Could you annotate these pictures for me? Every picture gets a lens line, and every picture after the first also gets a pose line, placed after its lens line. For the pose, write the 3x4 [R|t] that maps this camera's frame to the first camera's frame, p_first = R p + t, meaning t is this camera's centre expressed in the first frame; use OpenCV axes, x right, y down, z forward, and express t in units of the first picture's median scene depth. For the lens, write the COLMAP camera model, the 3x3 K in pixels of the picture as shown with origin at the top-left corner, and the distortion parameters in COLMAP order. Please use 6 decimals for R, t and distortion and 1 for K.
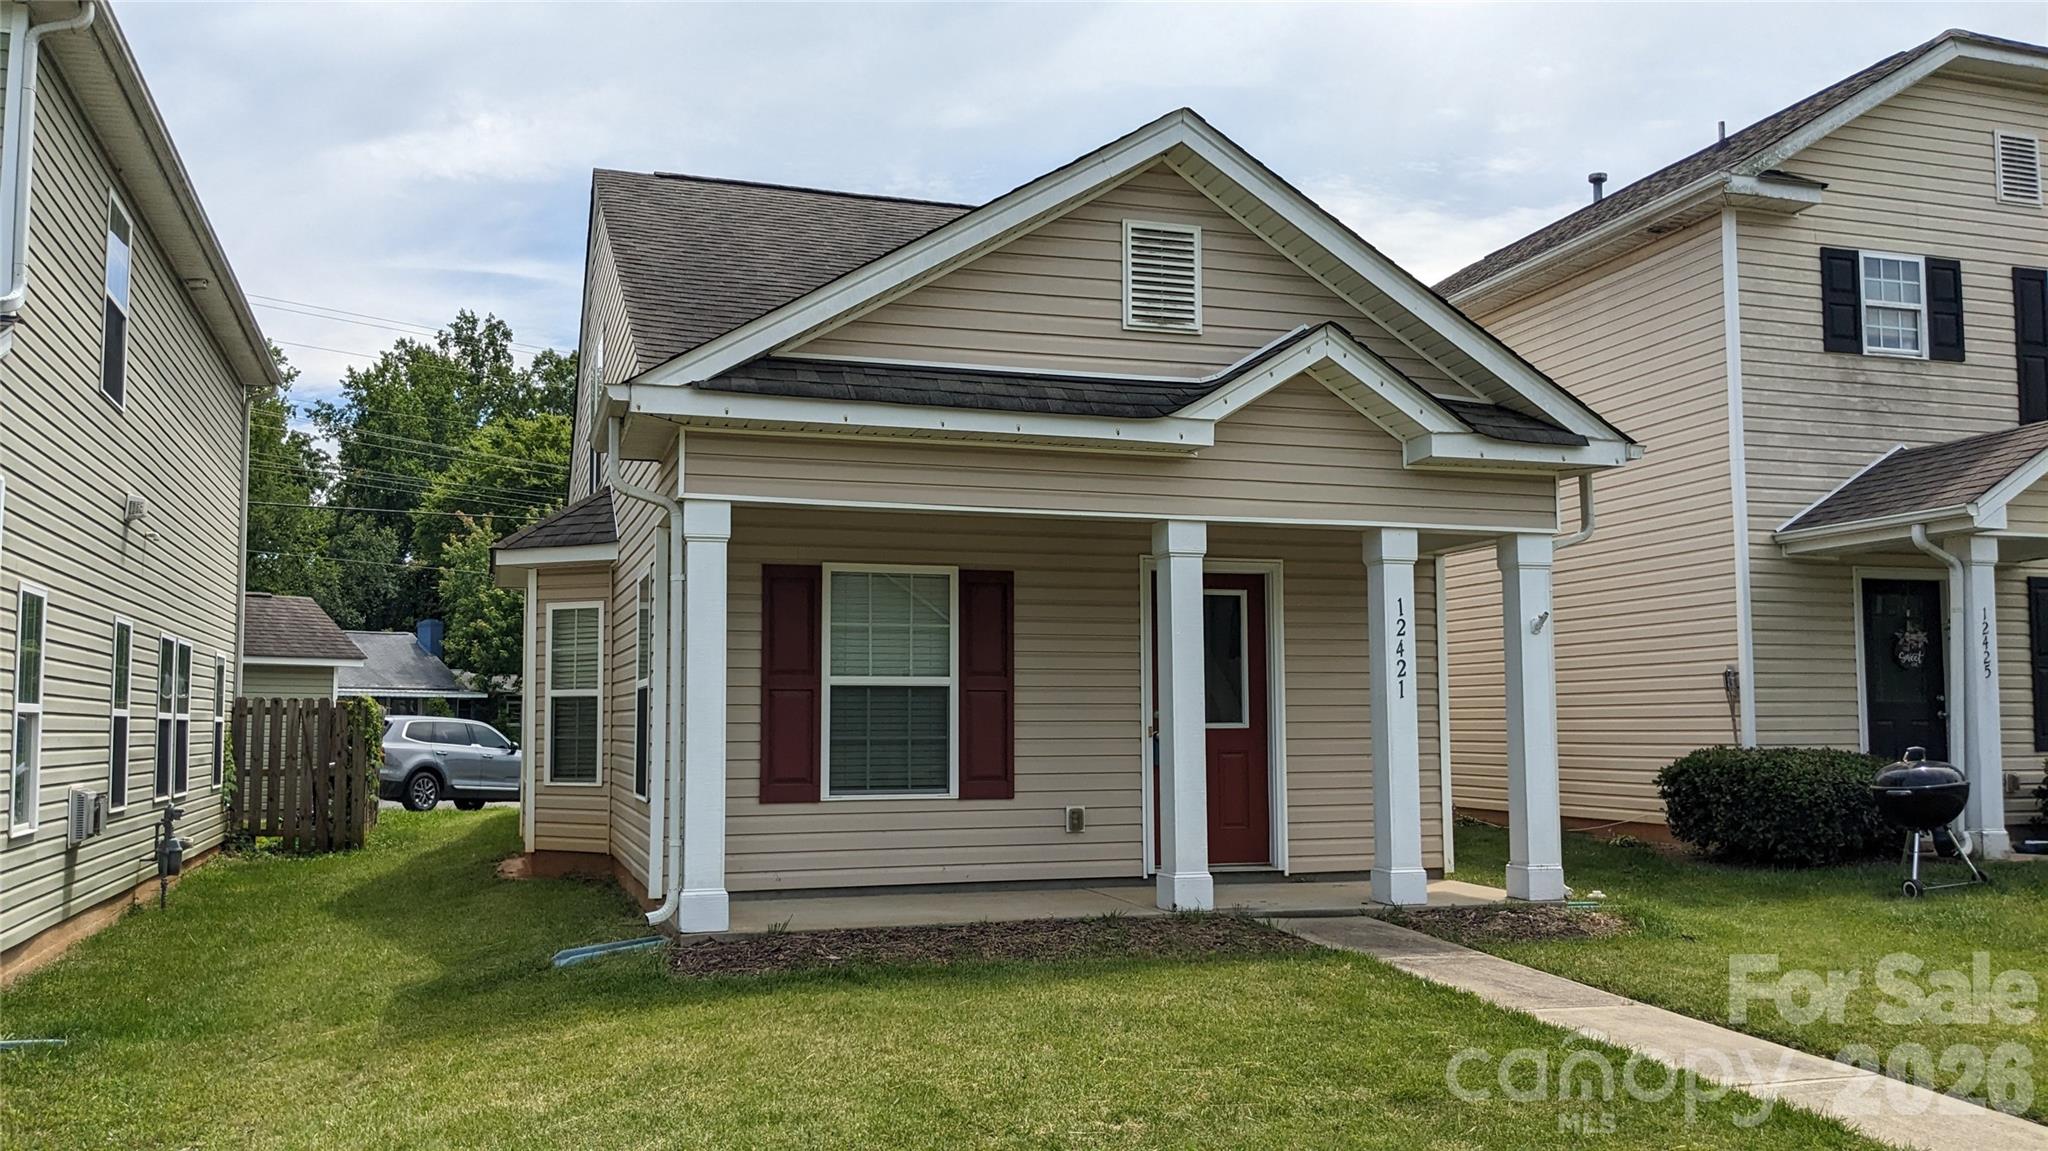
lens RADIAL K [[1618.6, 0, 1021.9], [0, 1618.6, 586.1], [0, 0, 1]] dist [0.063512, -0.108178]
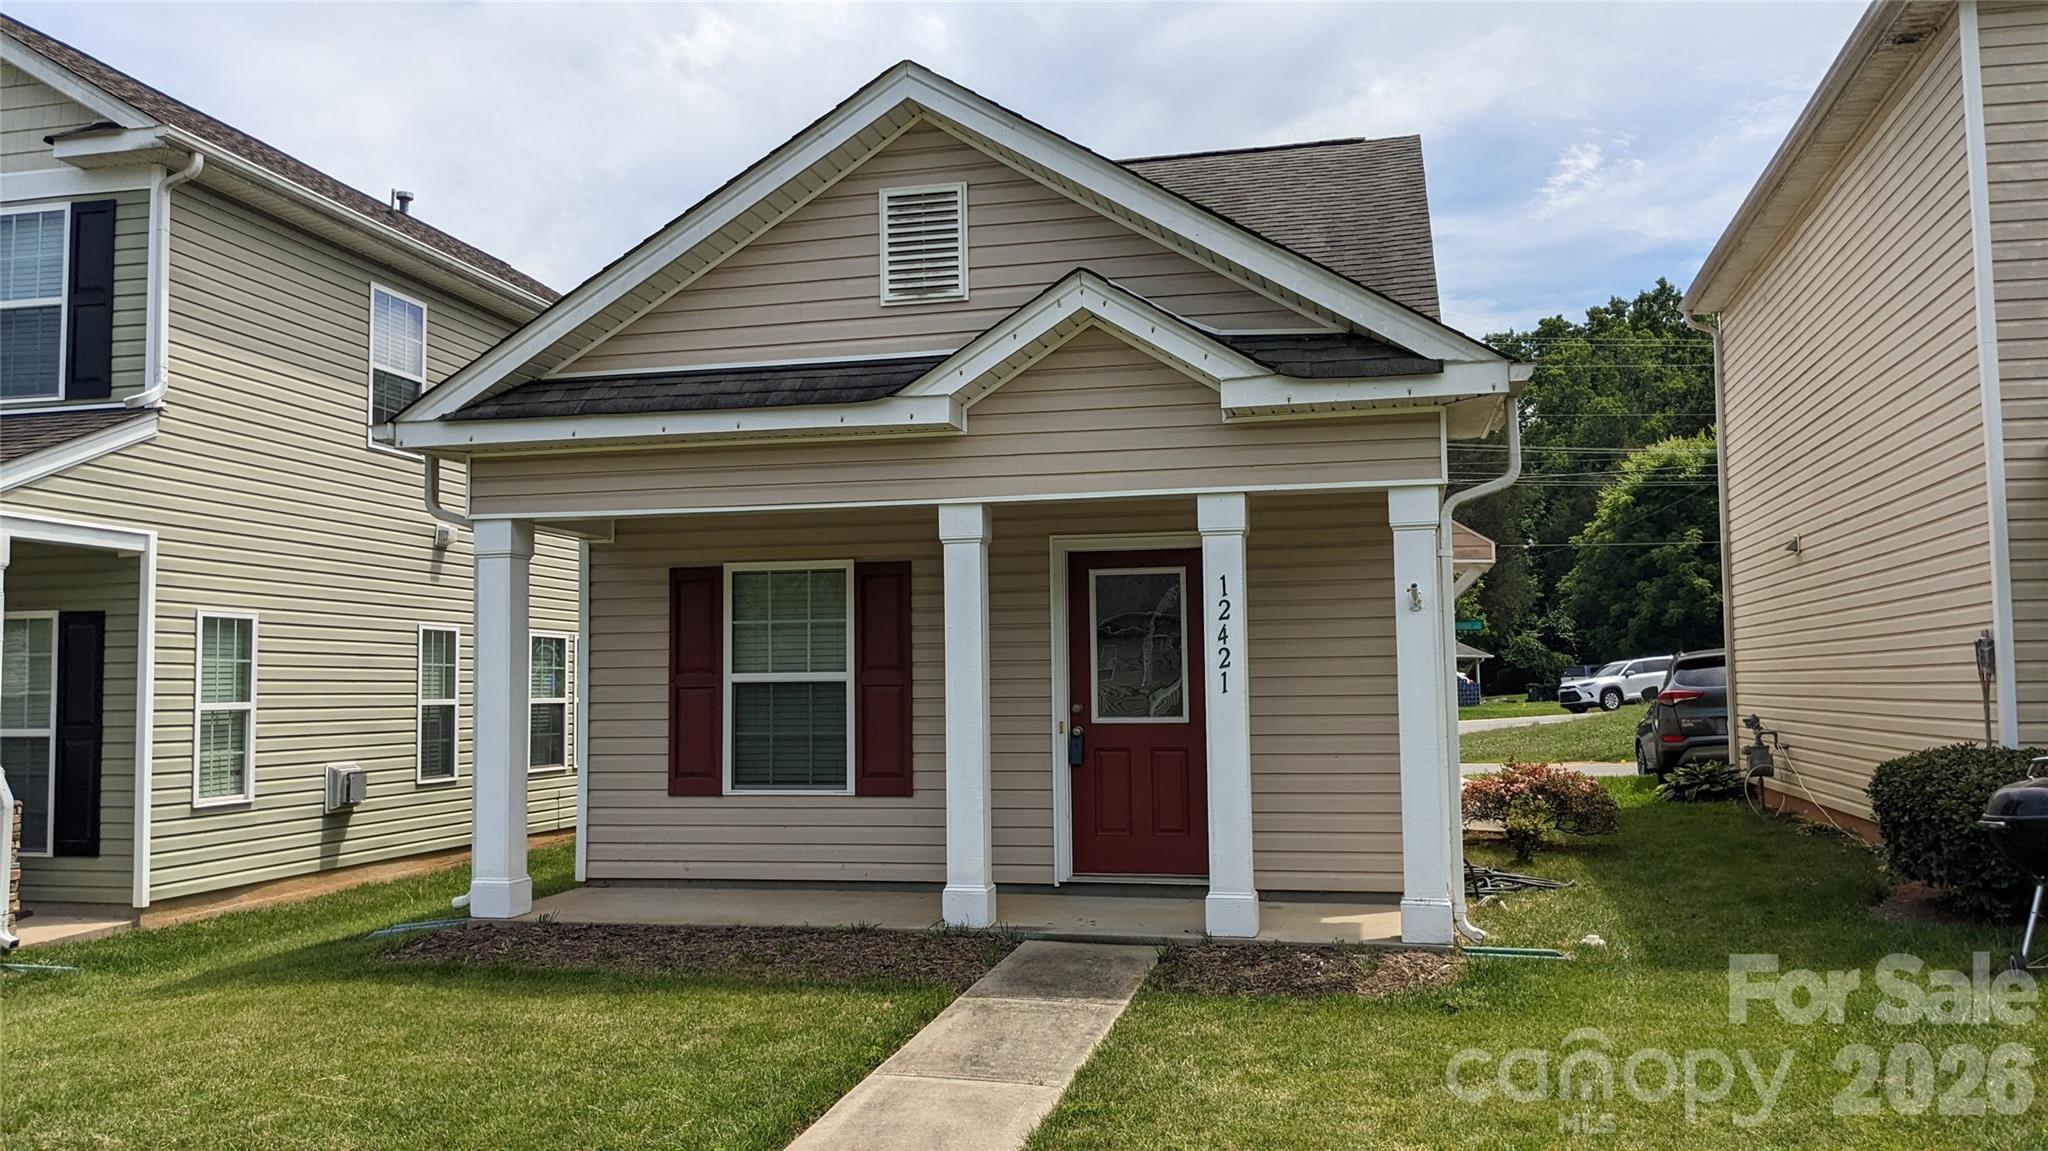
lens RADIAL K [[1618.6, 0, 1010.5], [0, 1618.6, 567.1], [0, 0, 1]] dist [0.063512, -0.108178]
pose [[0.854059, -0.044155, -0.518298, 0.567205], [0.052410, 0.998625, 0.001286, -0.003927], [0.517529, -0.028262, 0.855199, 0.212528]]
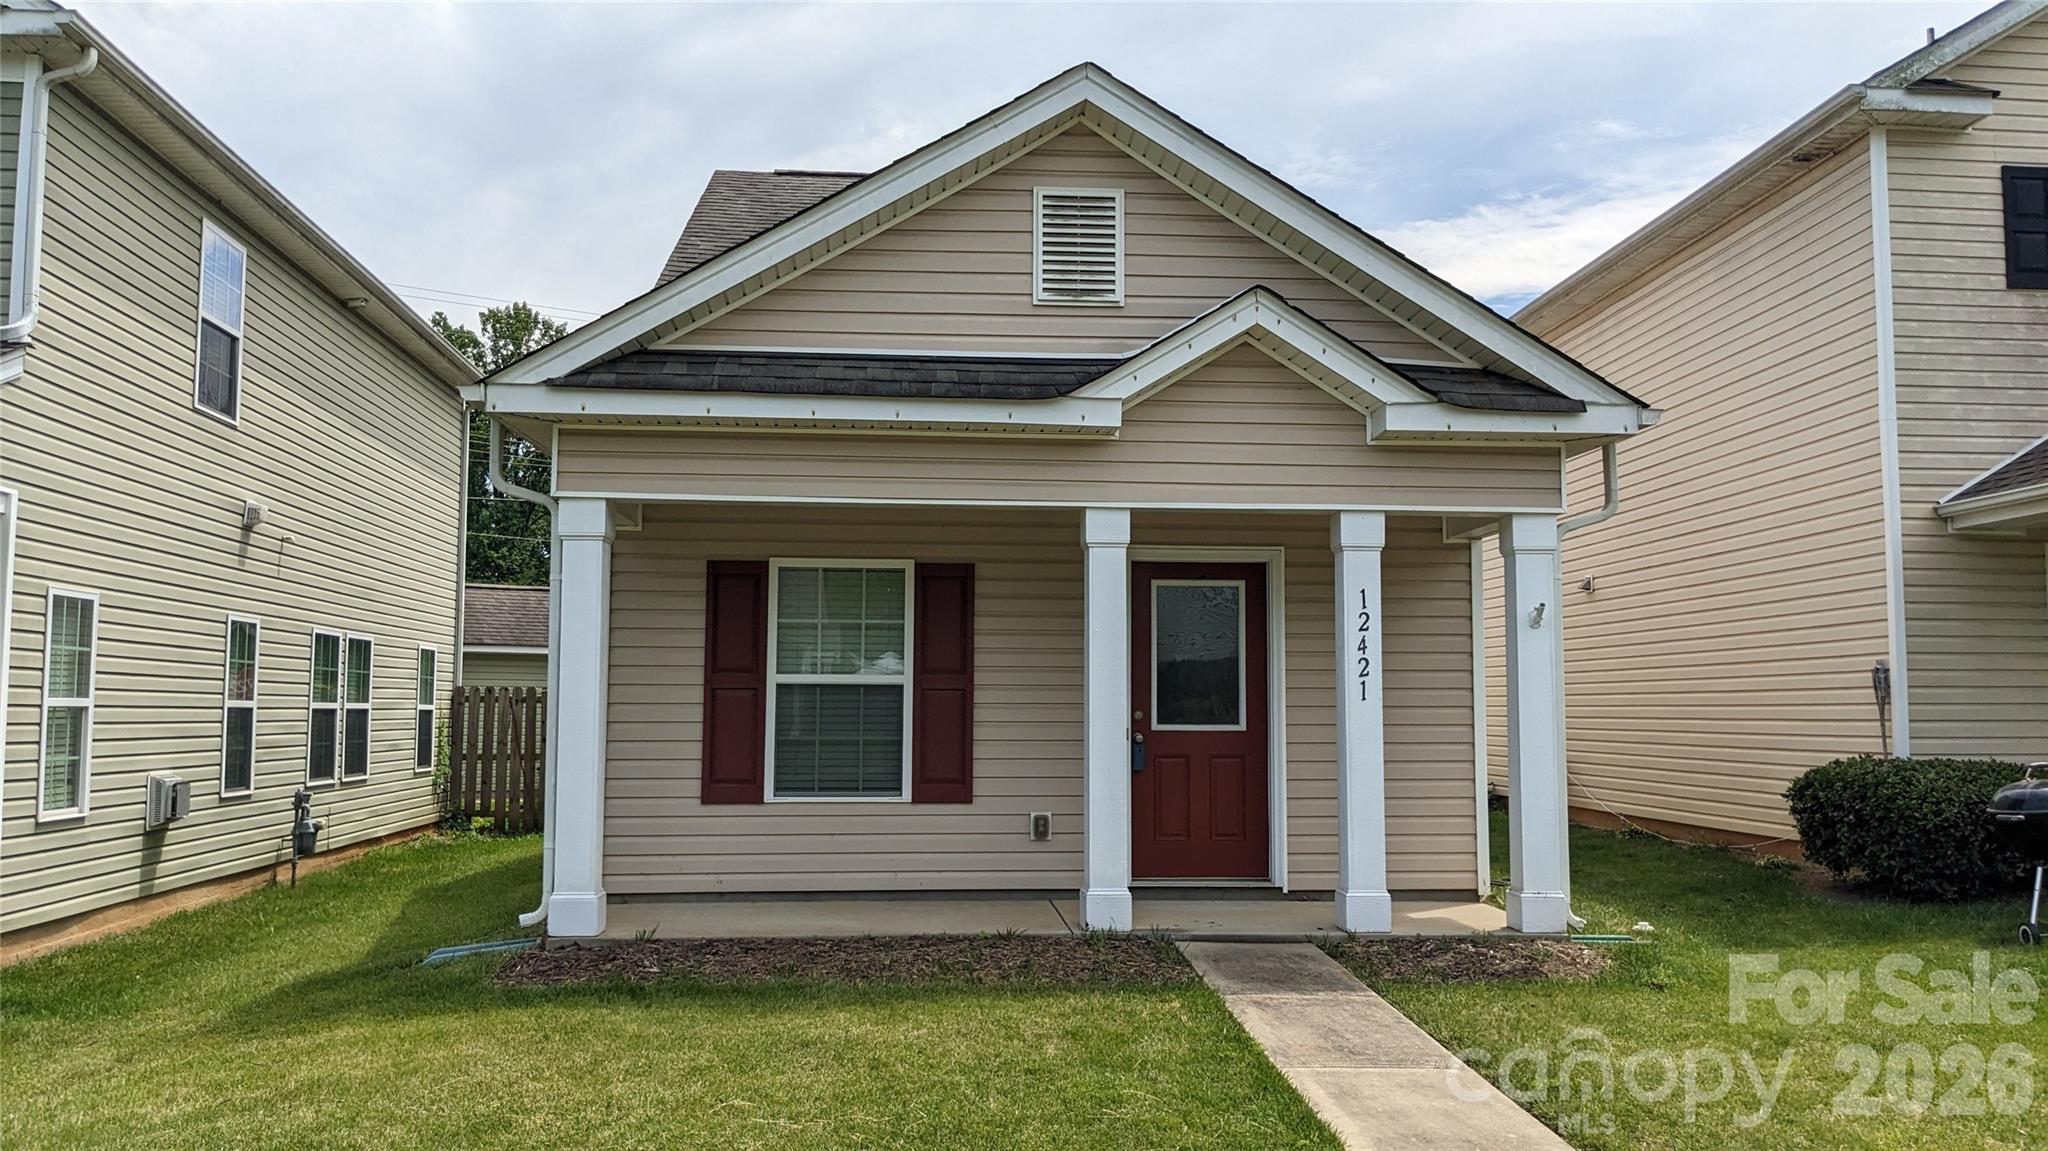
lens RADIAL K [[1618.6, 0, 1040.1], [0, 1618.6, 570.1], [0, 0, 1]] dist [0.063512, -0.108178]
pose [[0.973568, -0.011749, -0.228095, 0.258621], [0.011705, 0.999930, -0.001549, -0.003736], [0.228097, -0.001162, 0.973638, 0.085551]]
